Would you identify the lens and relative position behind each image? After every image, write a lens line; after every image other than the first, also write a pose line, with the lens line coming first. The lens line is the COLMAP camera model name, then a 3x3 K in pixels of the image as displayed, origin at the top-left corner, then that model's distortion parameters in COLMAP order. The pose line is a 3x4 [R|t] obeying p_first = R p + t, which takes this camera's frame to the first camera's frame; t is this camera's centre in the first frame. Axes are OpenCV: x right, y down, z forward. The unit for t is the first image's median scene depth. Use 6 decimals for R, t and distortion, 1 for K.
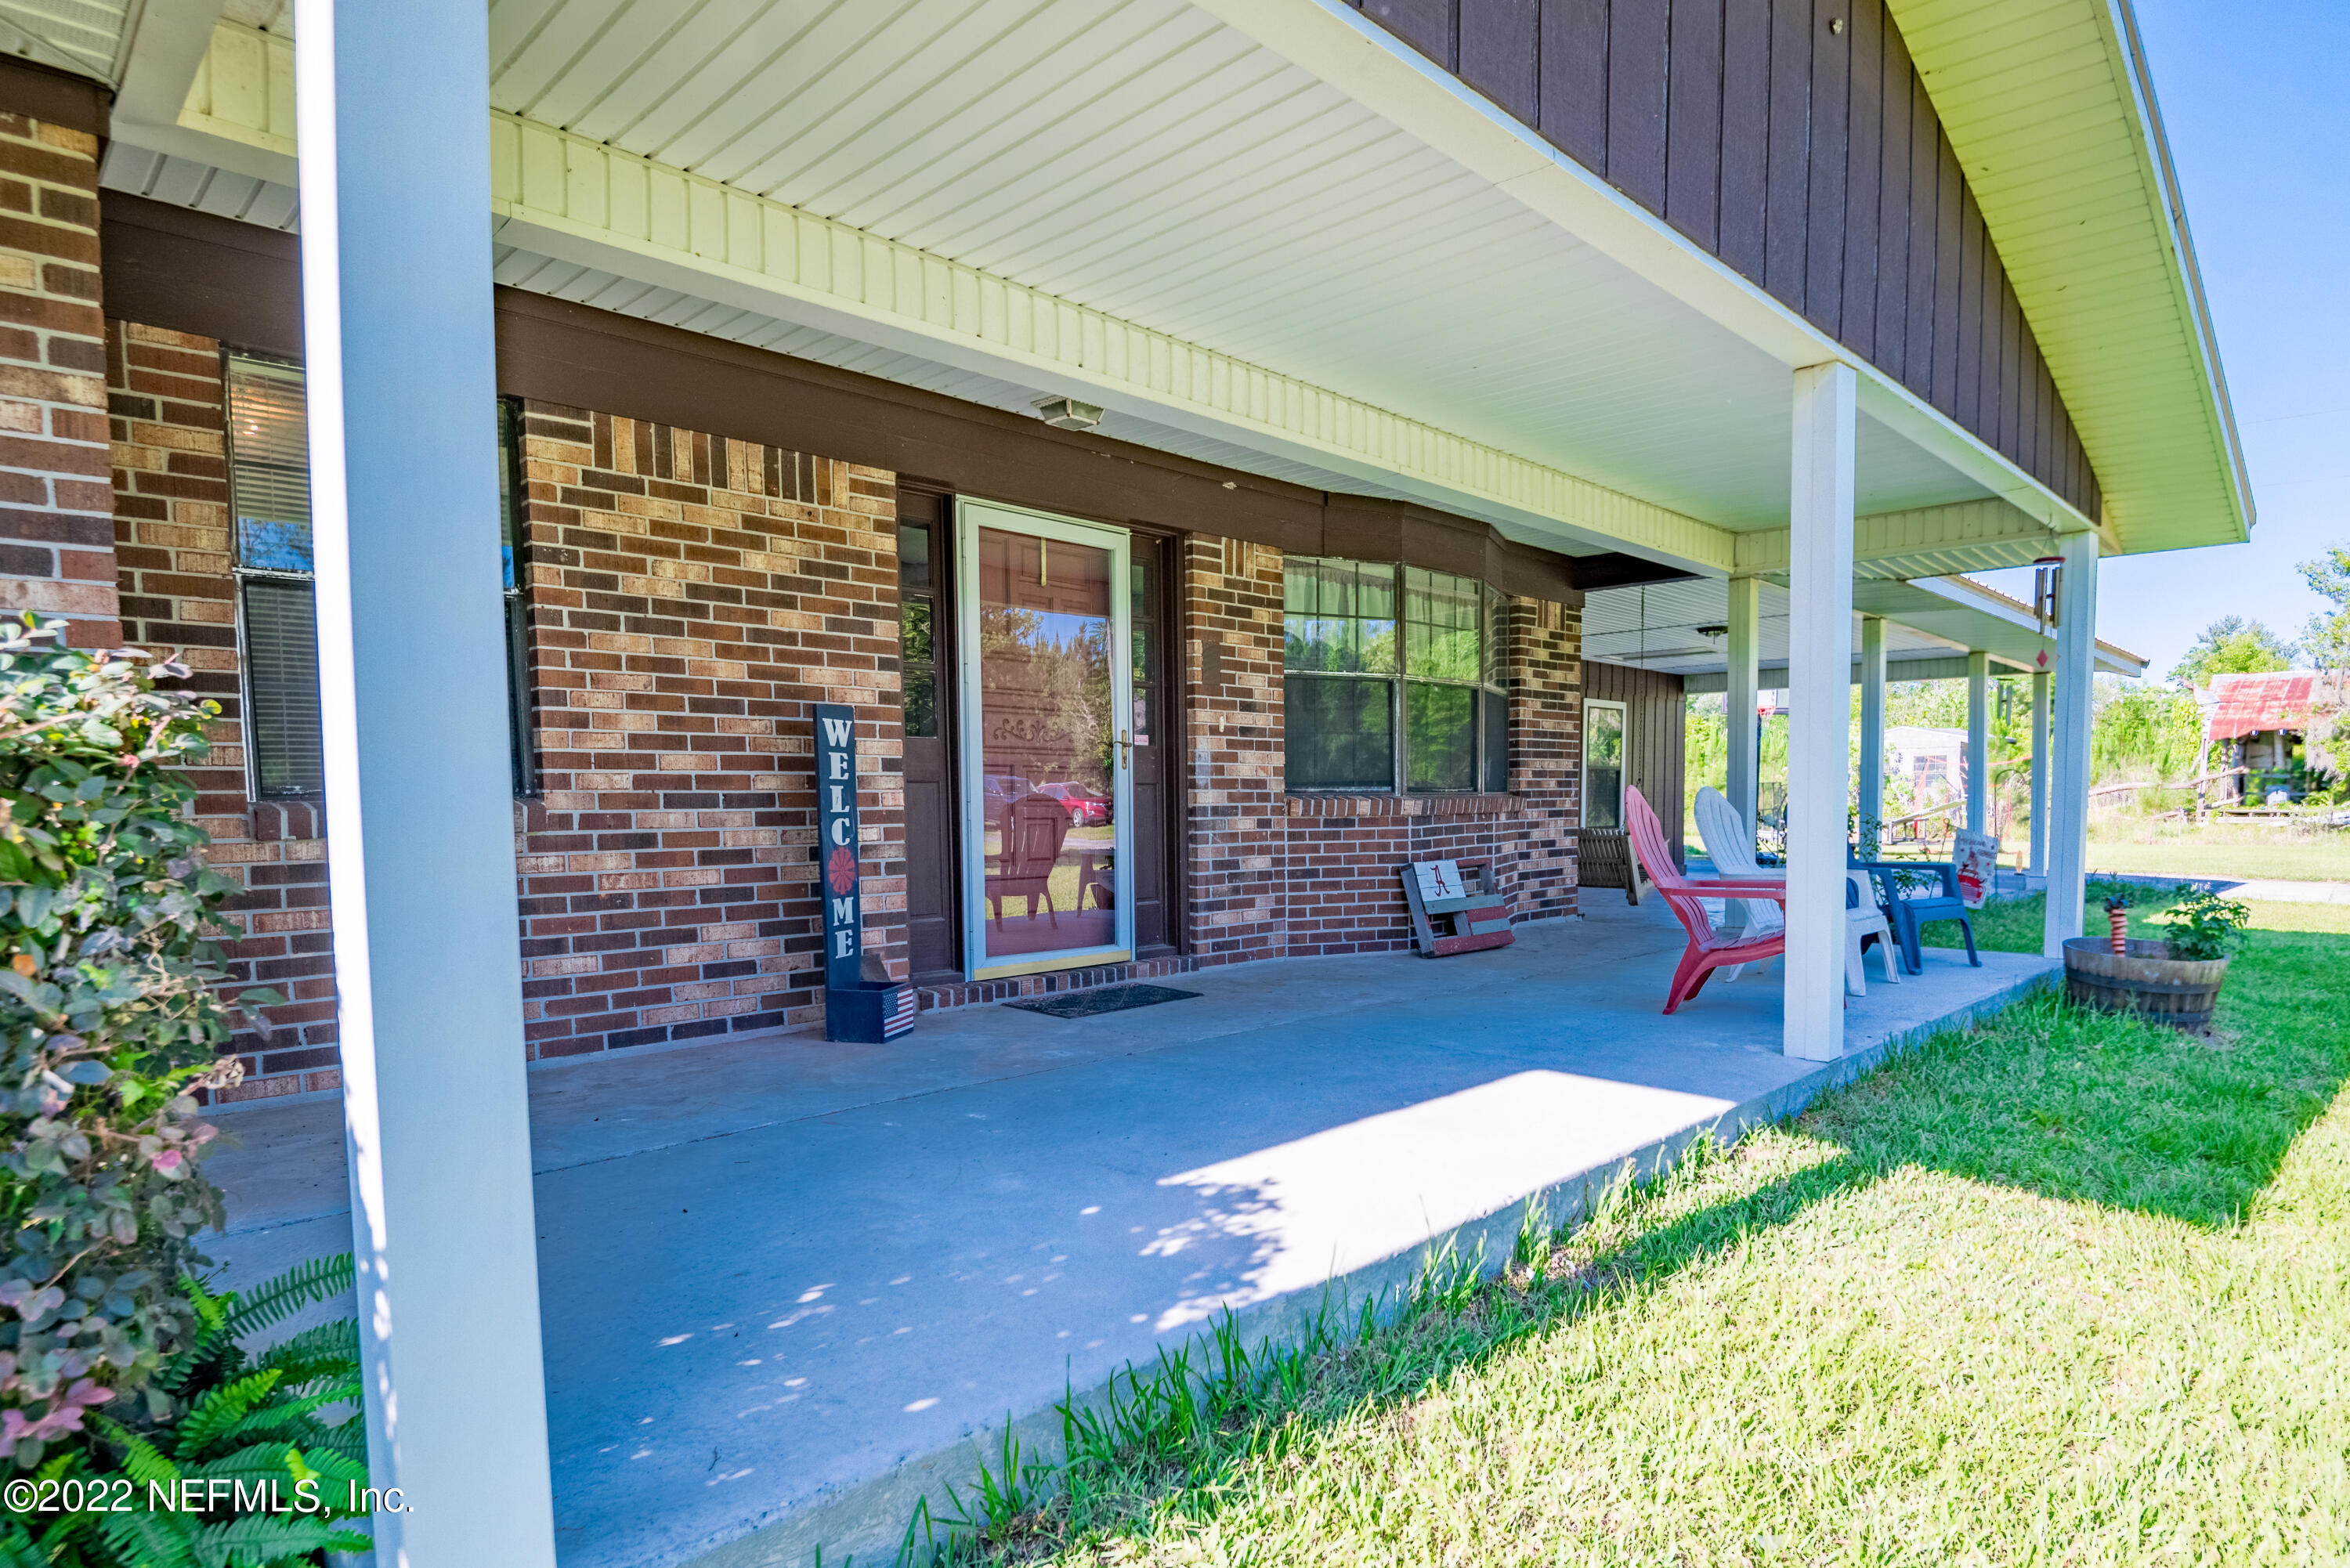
lens RADIAL K [[1293.7, 0, 1283.7], [0, 1293.7, 884.9], [0, 0, 1]] dist [-0.019167, -0.005208]
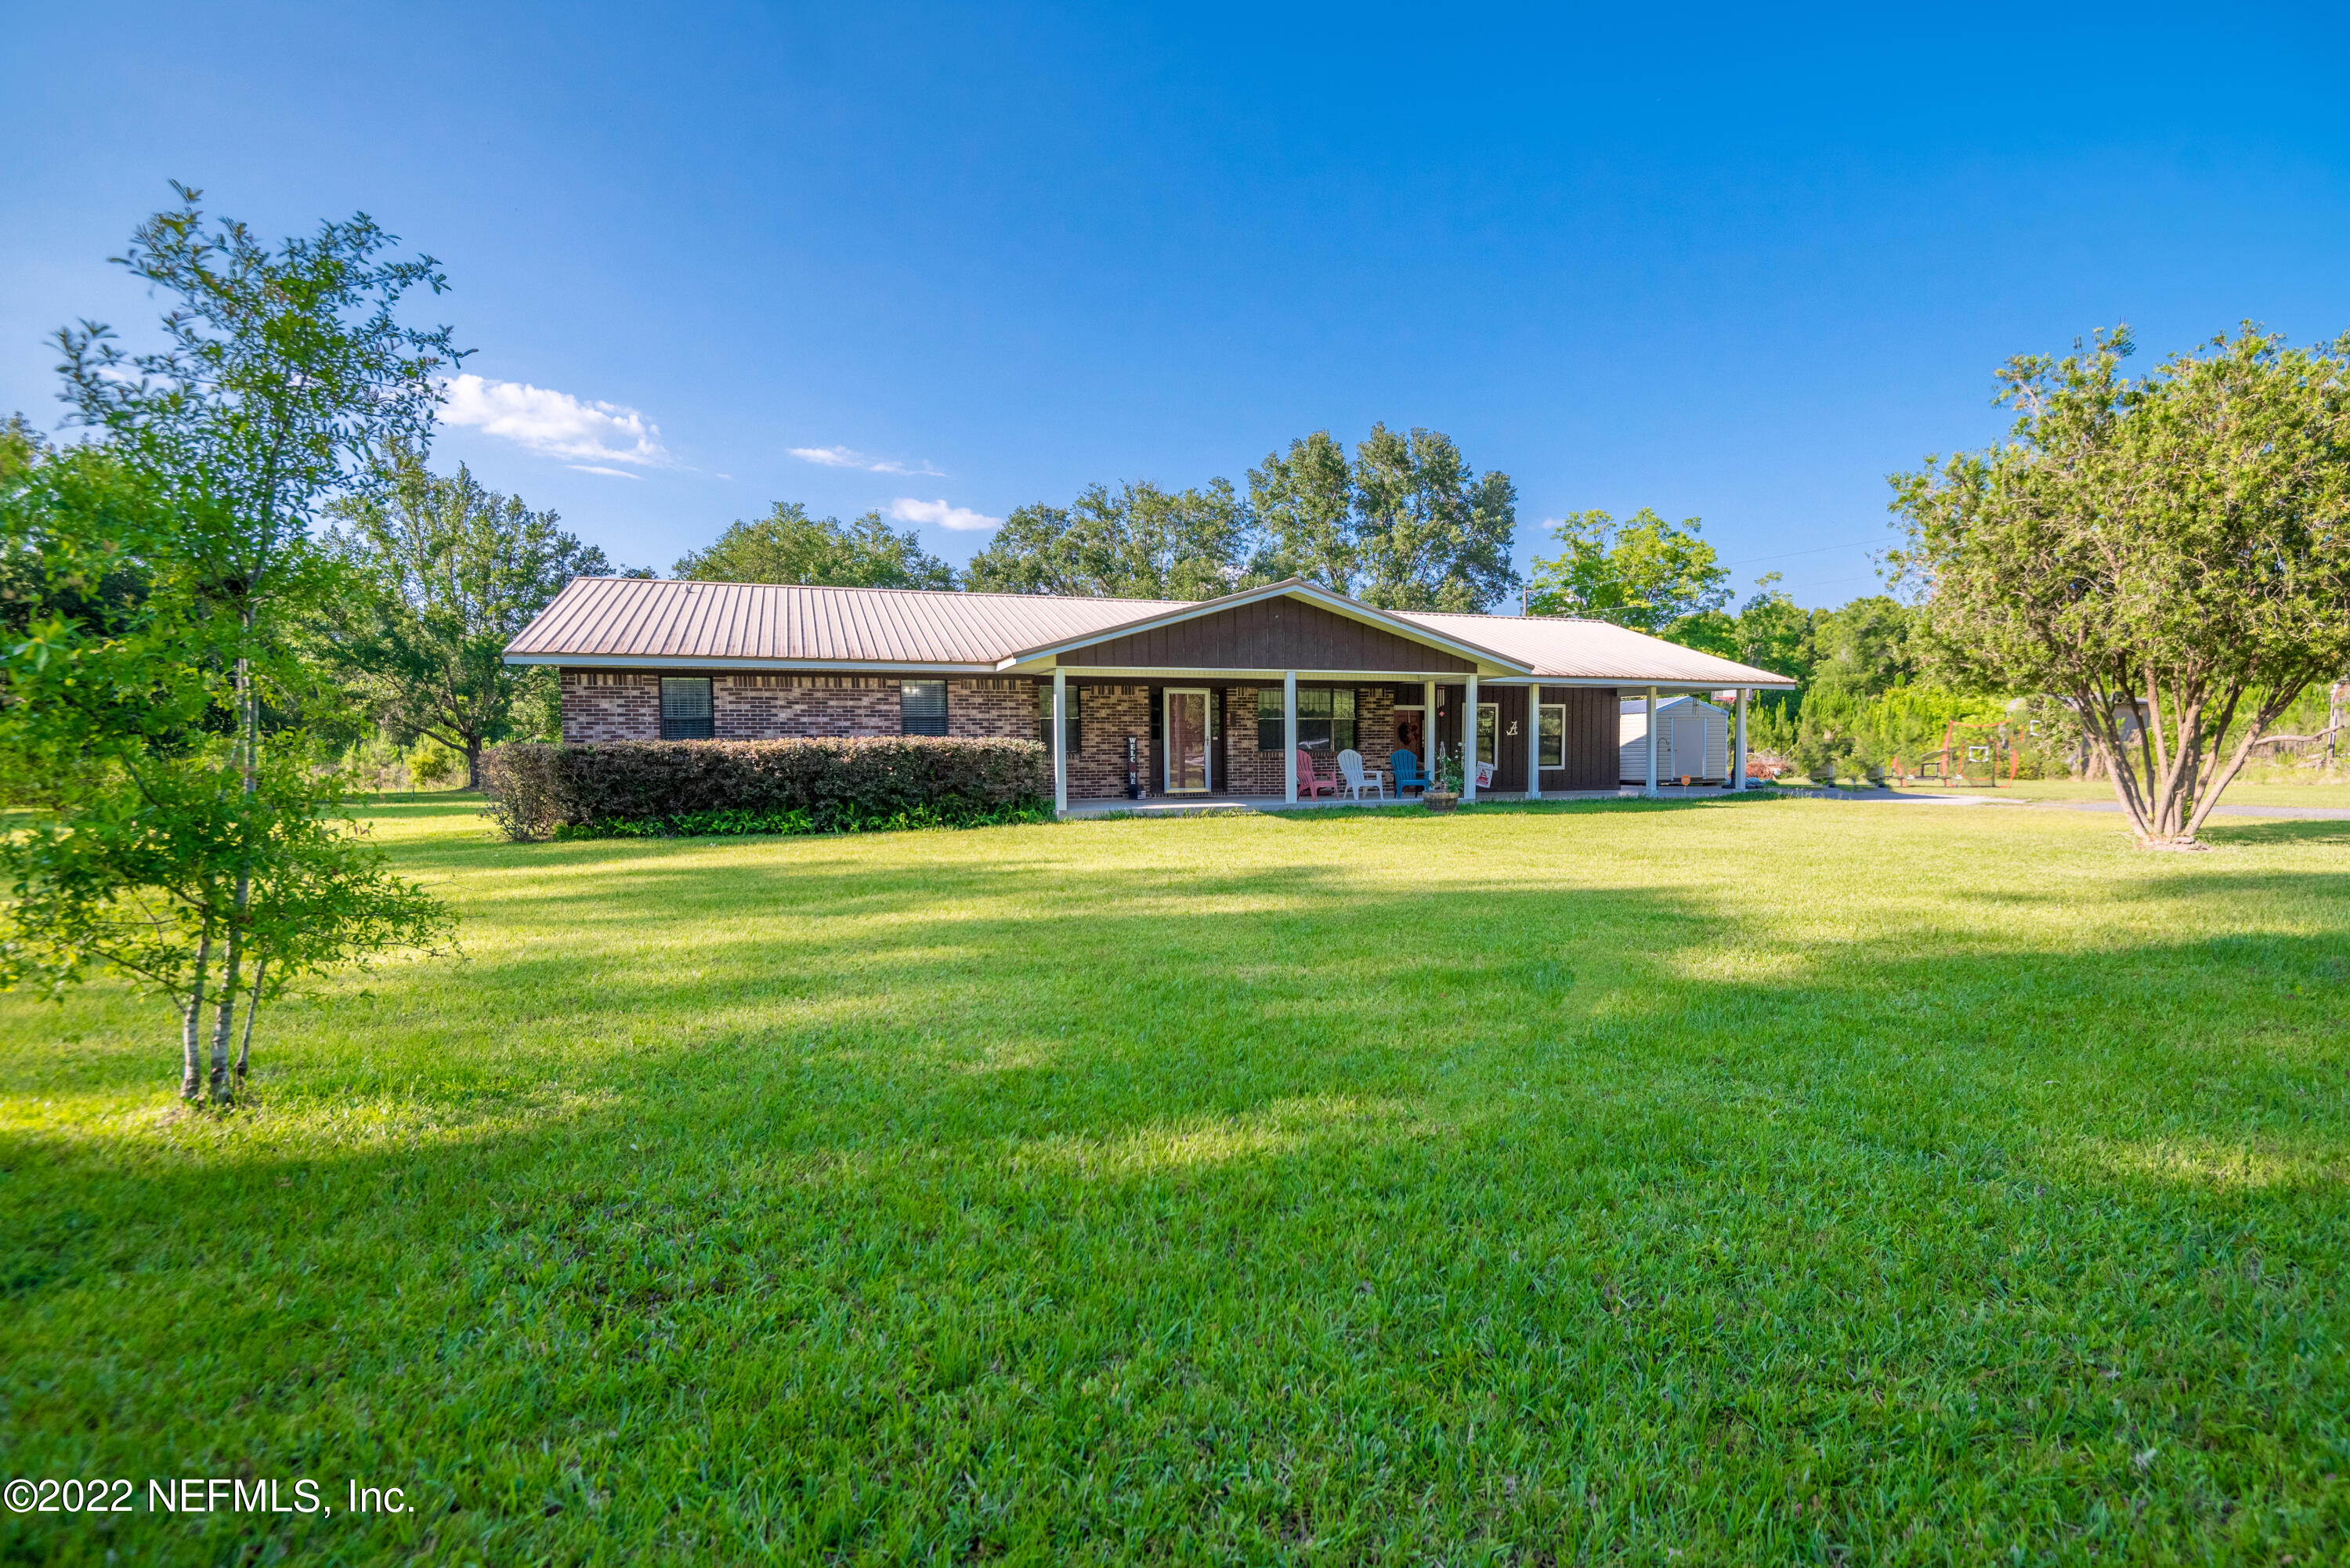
lens RADIAL K [[1113.9, 0, 1262.3], [0, 1113.9, 774.2], [0, 0, 1]] dist [-0.010468, -0.006286]
pose [[0.906349, 0.006870, -0.422474, 1.885725], [-0.025243, 0.998962, -0.037909, 0.162674], [0.421775, 0.045023, 0.905582, -2.640407]]
